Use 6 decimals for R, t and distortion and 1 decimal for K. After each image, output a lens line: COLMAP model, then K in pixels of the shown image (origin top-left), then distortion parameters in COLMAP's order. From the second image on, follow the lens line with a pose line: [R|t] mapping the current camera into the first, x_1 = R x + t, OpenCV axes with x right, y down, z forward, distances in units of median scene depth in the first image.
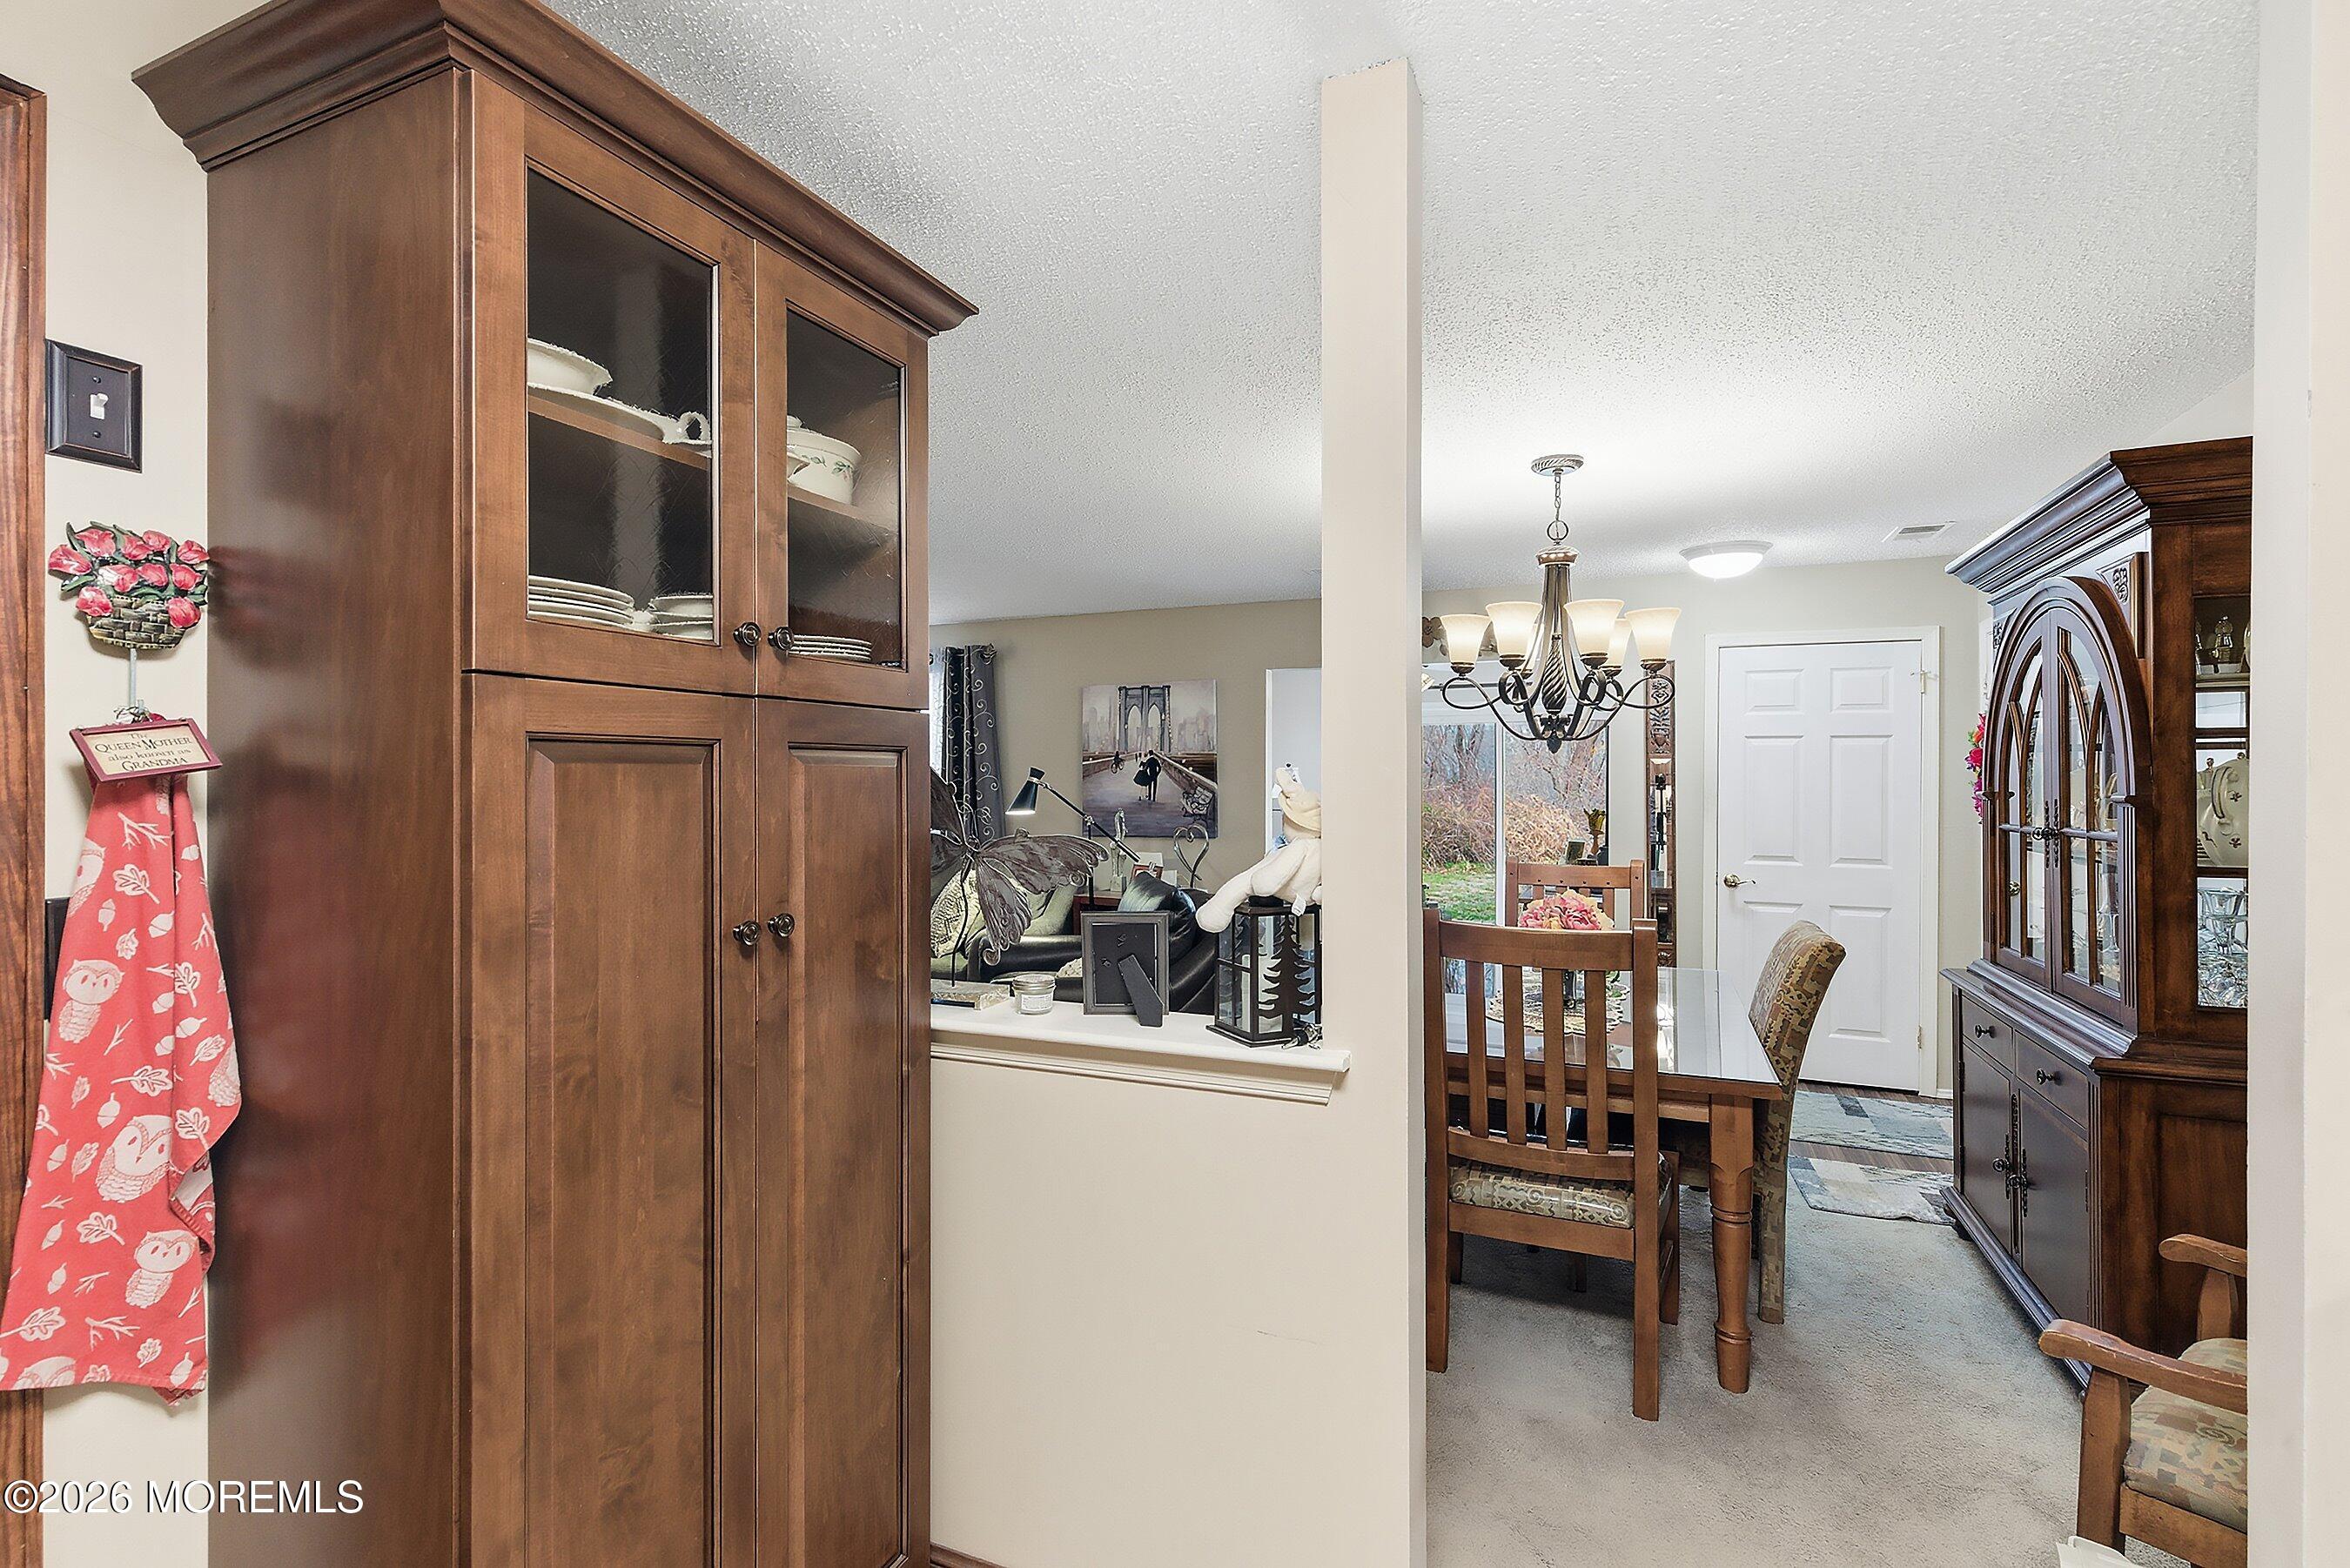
lens RADIAL K [[1069.5, 0, 1181.8], [0, 1069.5, 788.1], [0, 0, 1]] dist [0.002635, -0.002704]
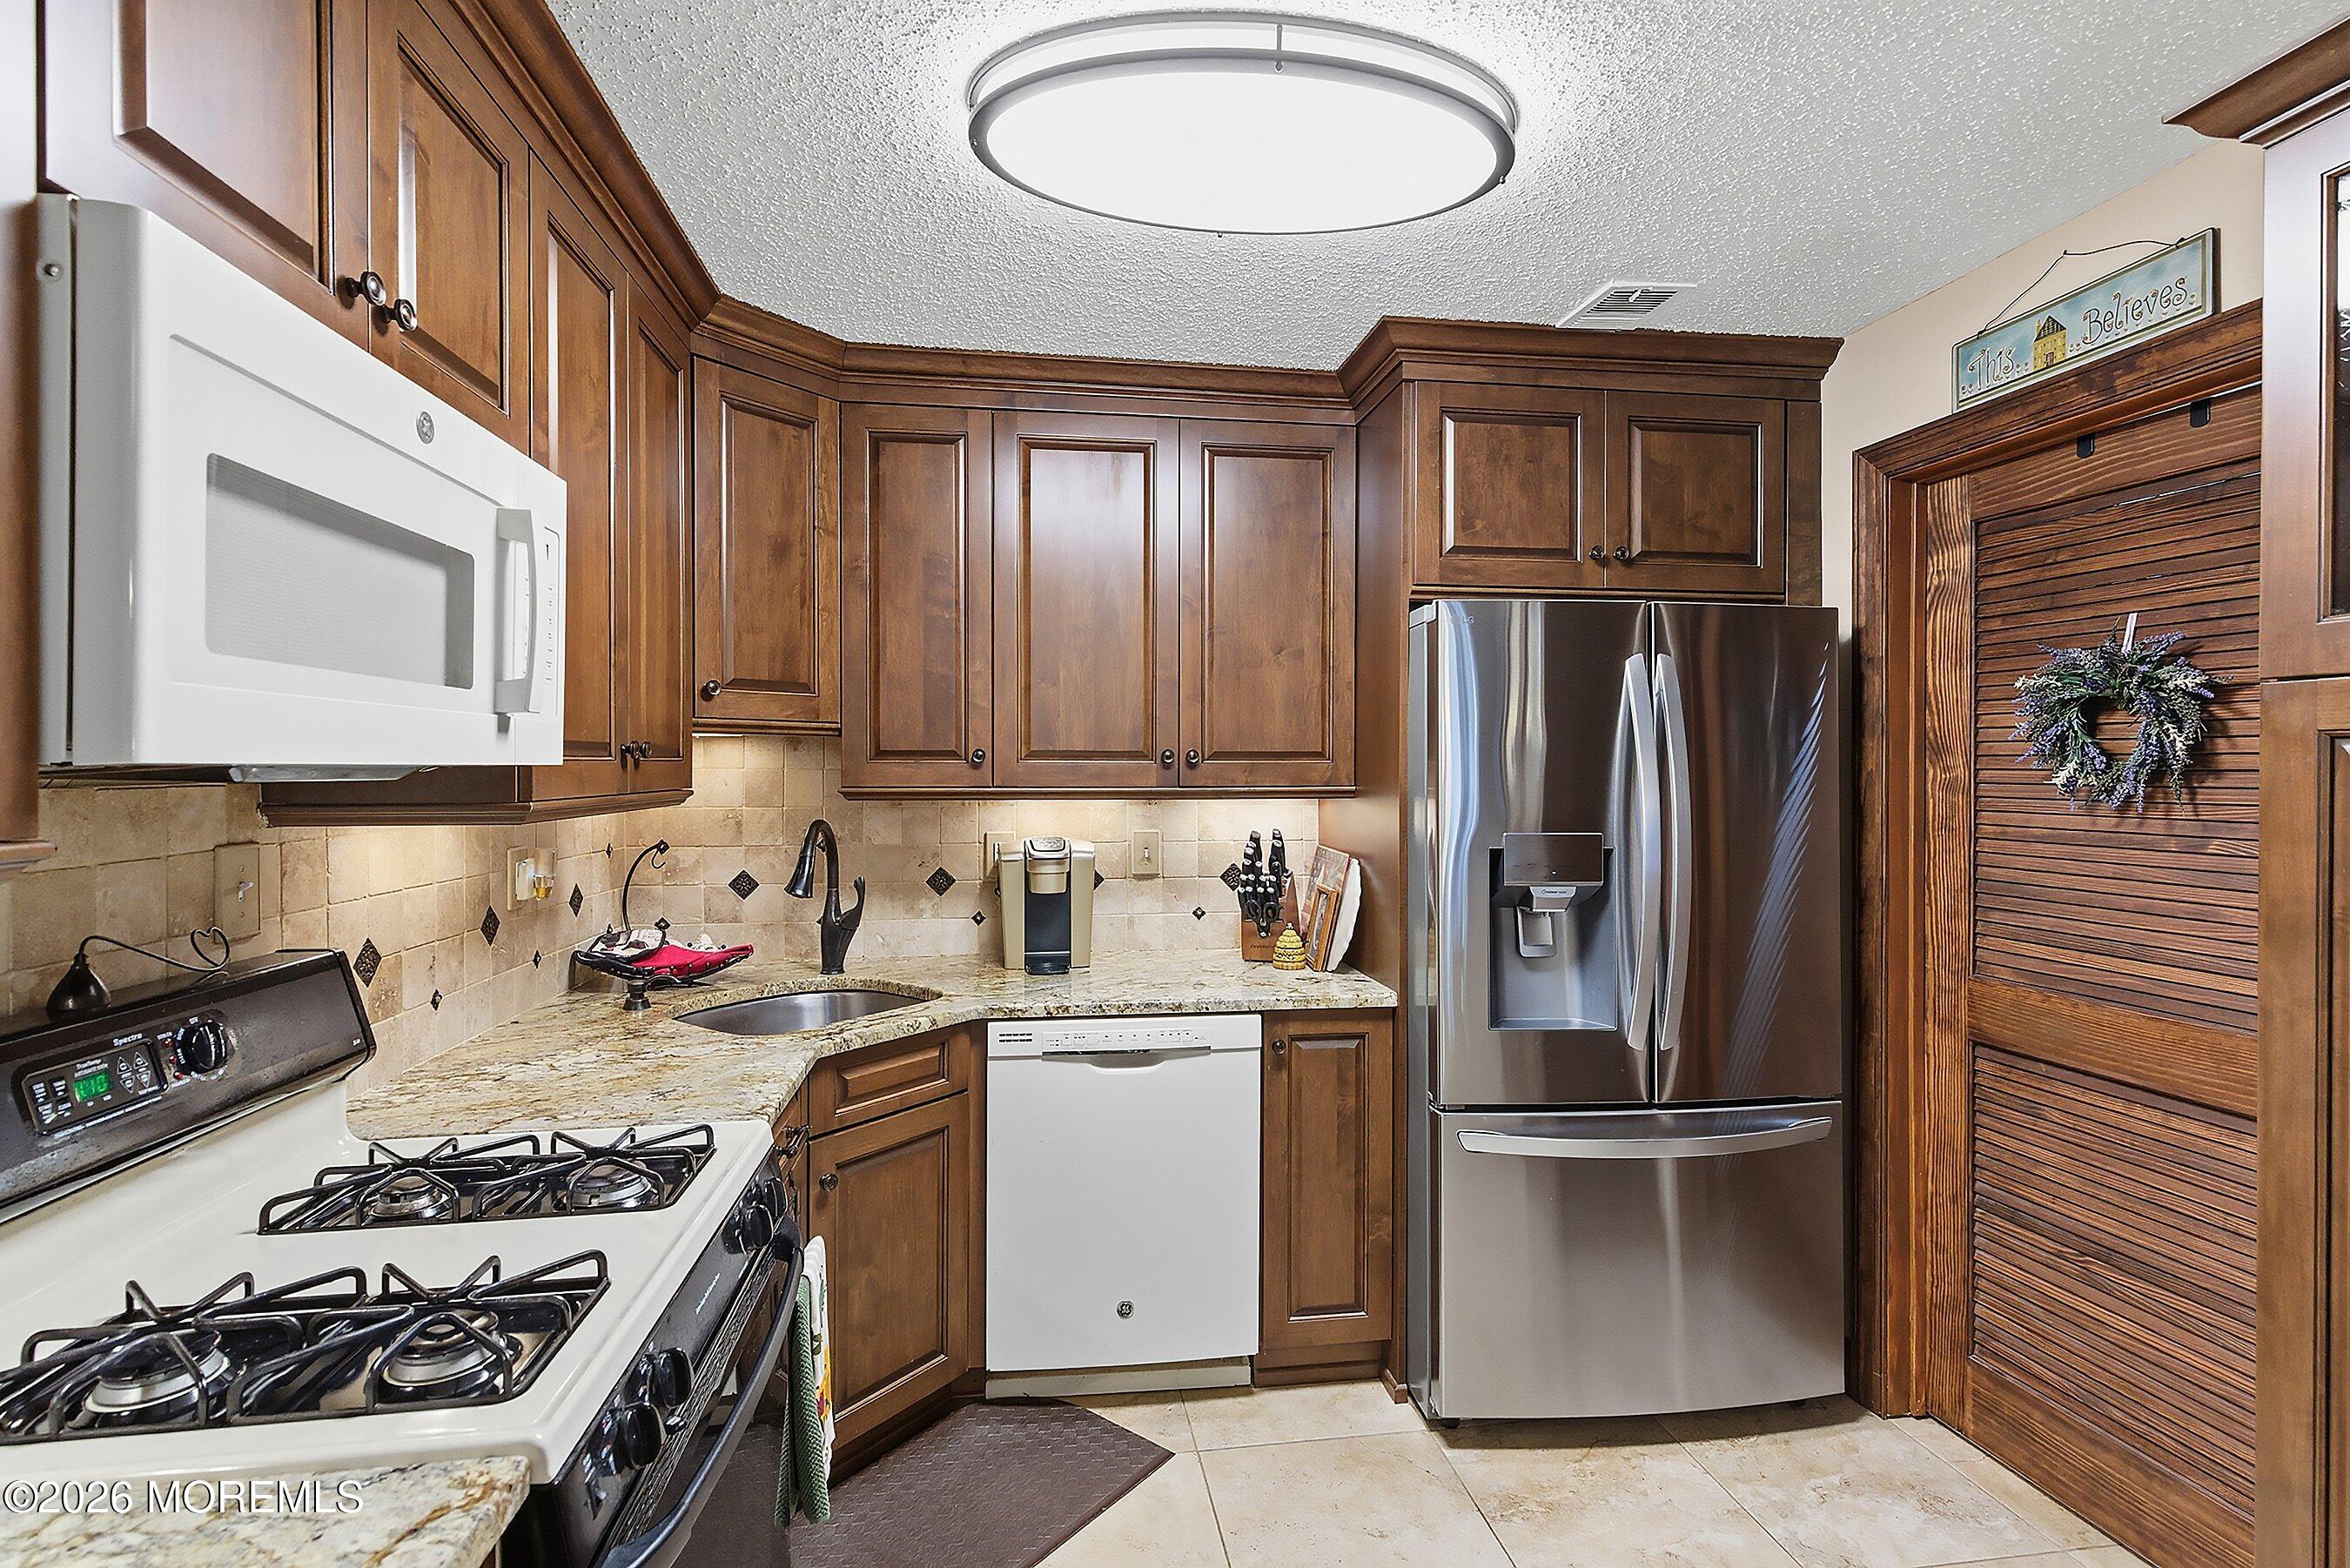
lens RADIAL K [[1069.5, 0, 1161.4], [0, 1069.5, 772.0], [0, 0, 1]] dist [0.002635, -0.002704]
pose [[-0.851494, 0.002036, -0.524361, 0.158819], [-0.004619, 0.999925, 0.011382, -0.003252], [0.524345, 0.012113, -0.851420, 0.231587]]
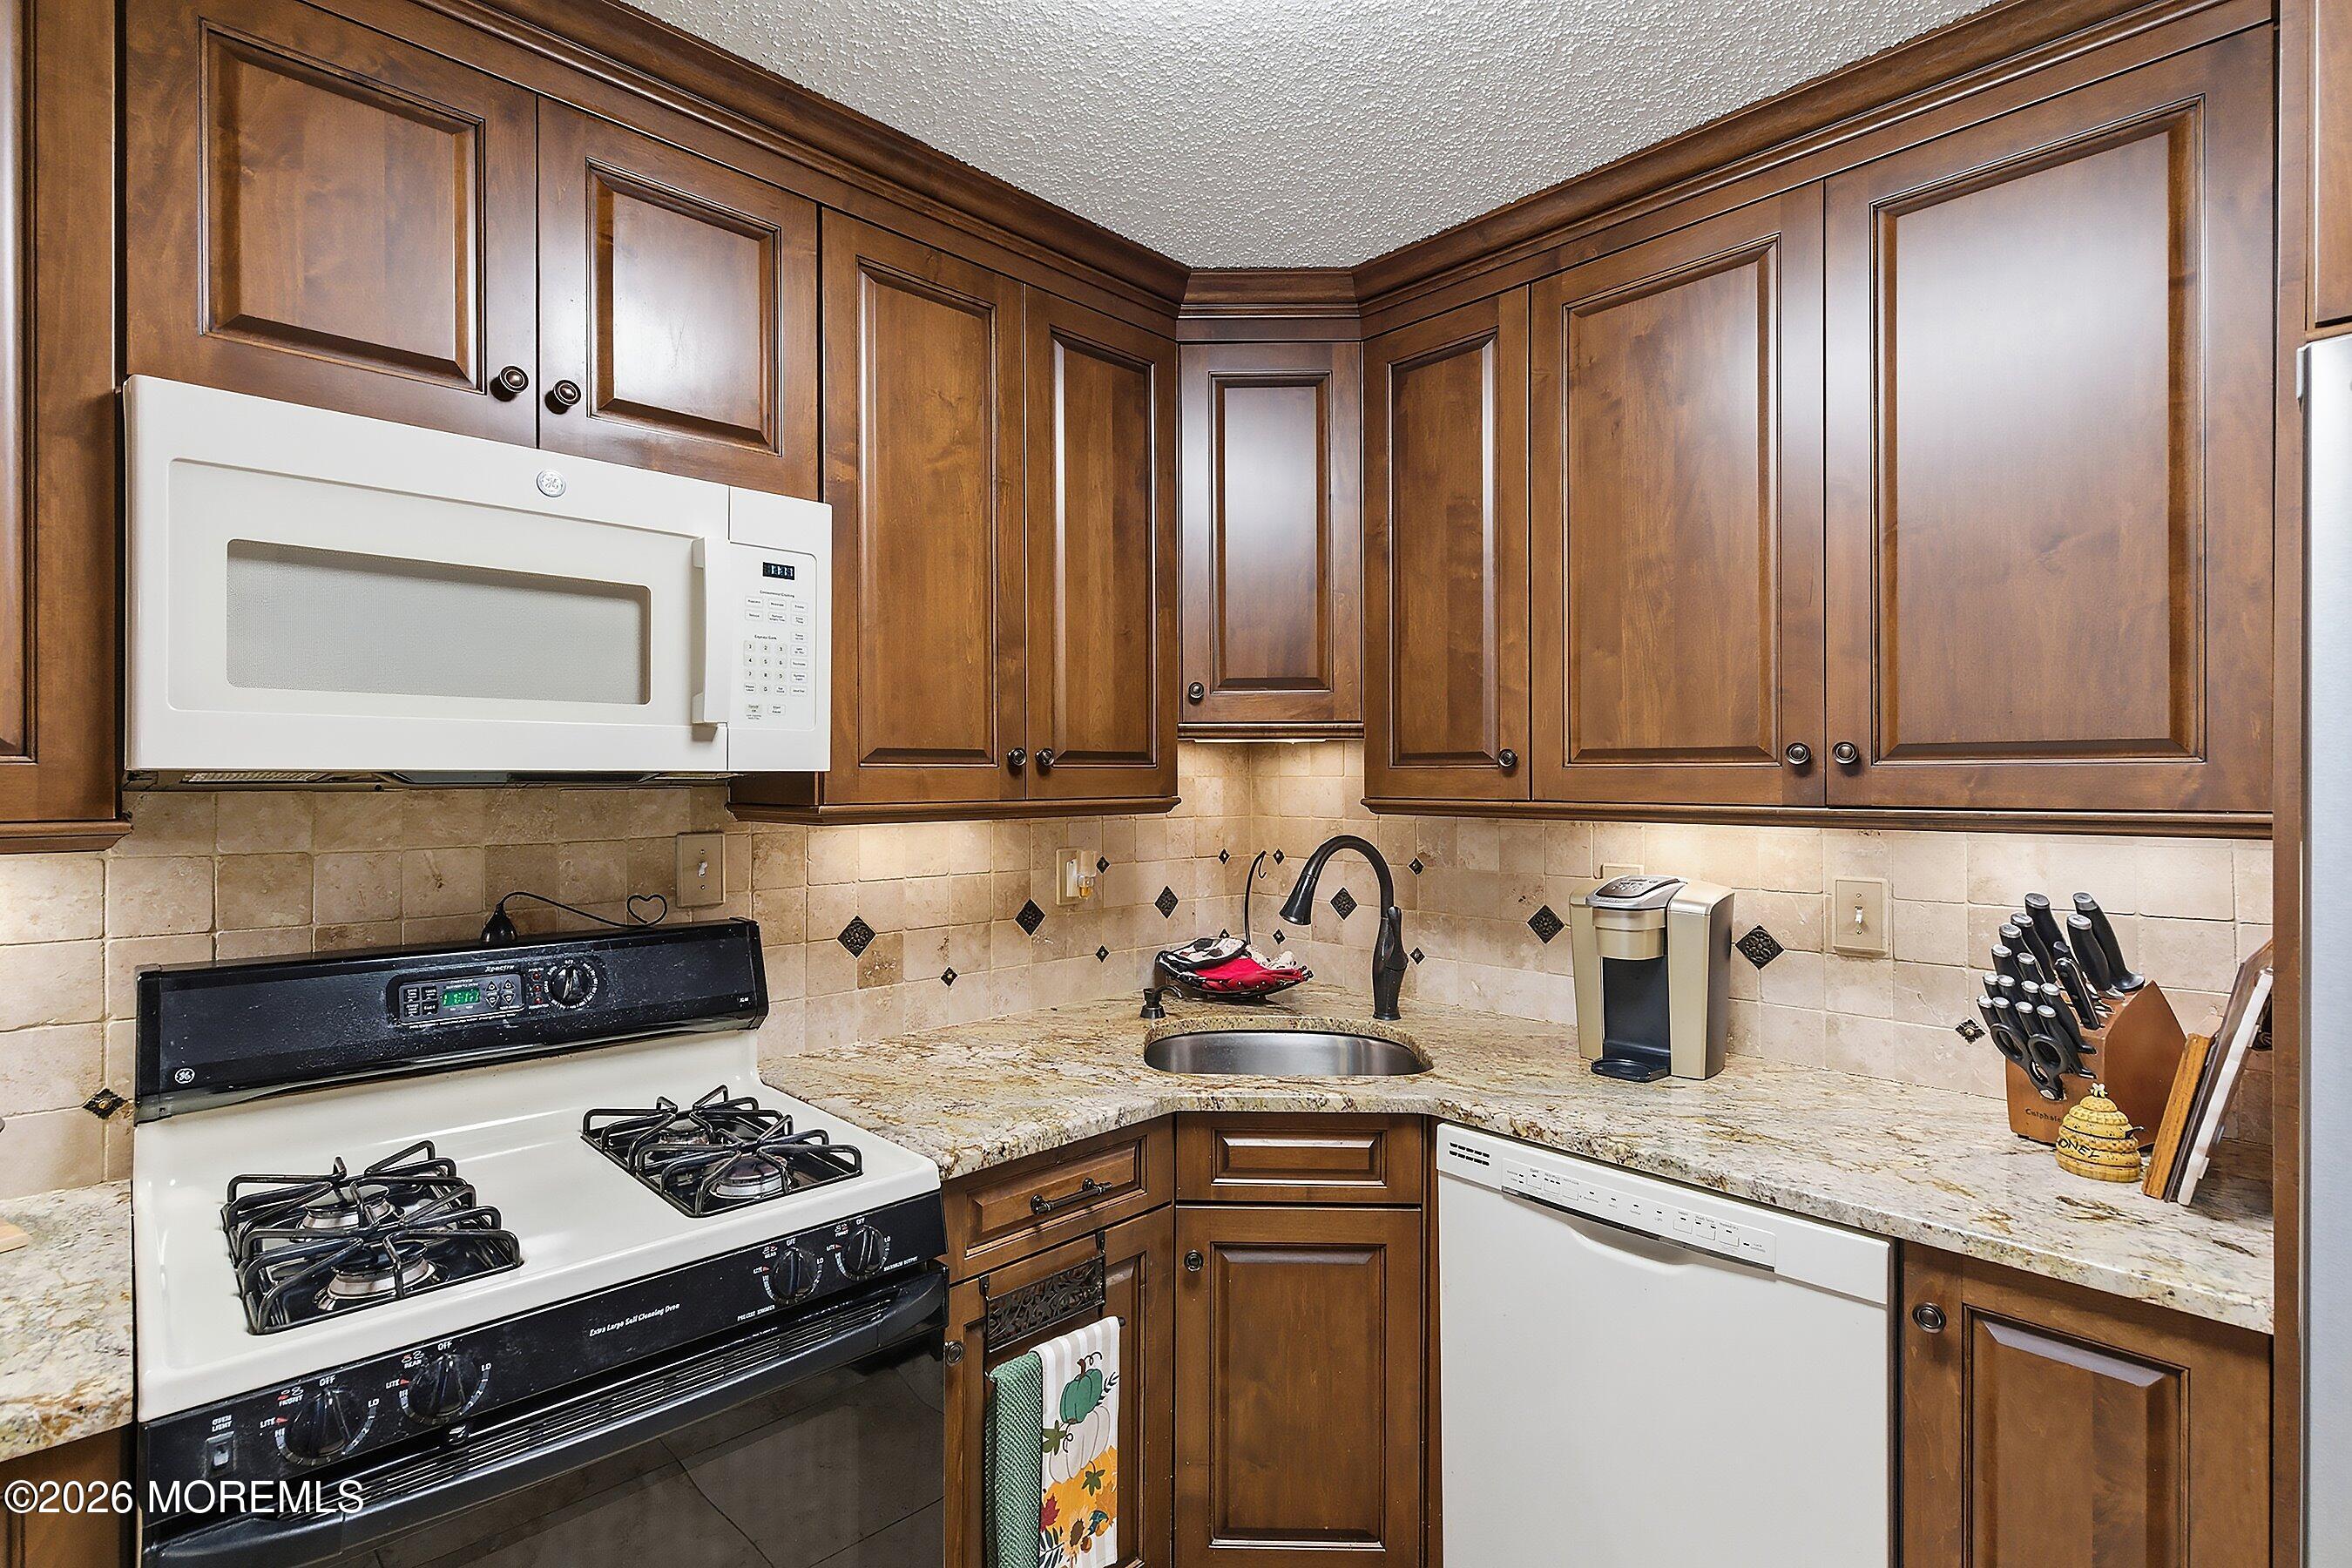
lens RADIAL K [[1070.5, 0, 1163.7], [0, 1070.5, 776.7], [0, 0, 1]] dist [0.002635, -0.002704]
pose [[-0.924541, 0.001002, 0.381082, -0.024293], [0.003573, 0.999975, 0.006040, -0.001466], [-0.381066, 0.006946, -0.924522, 0.161976]]
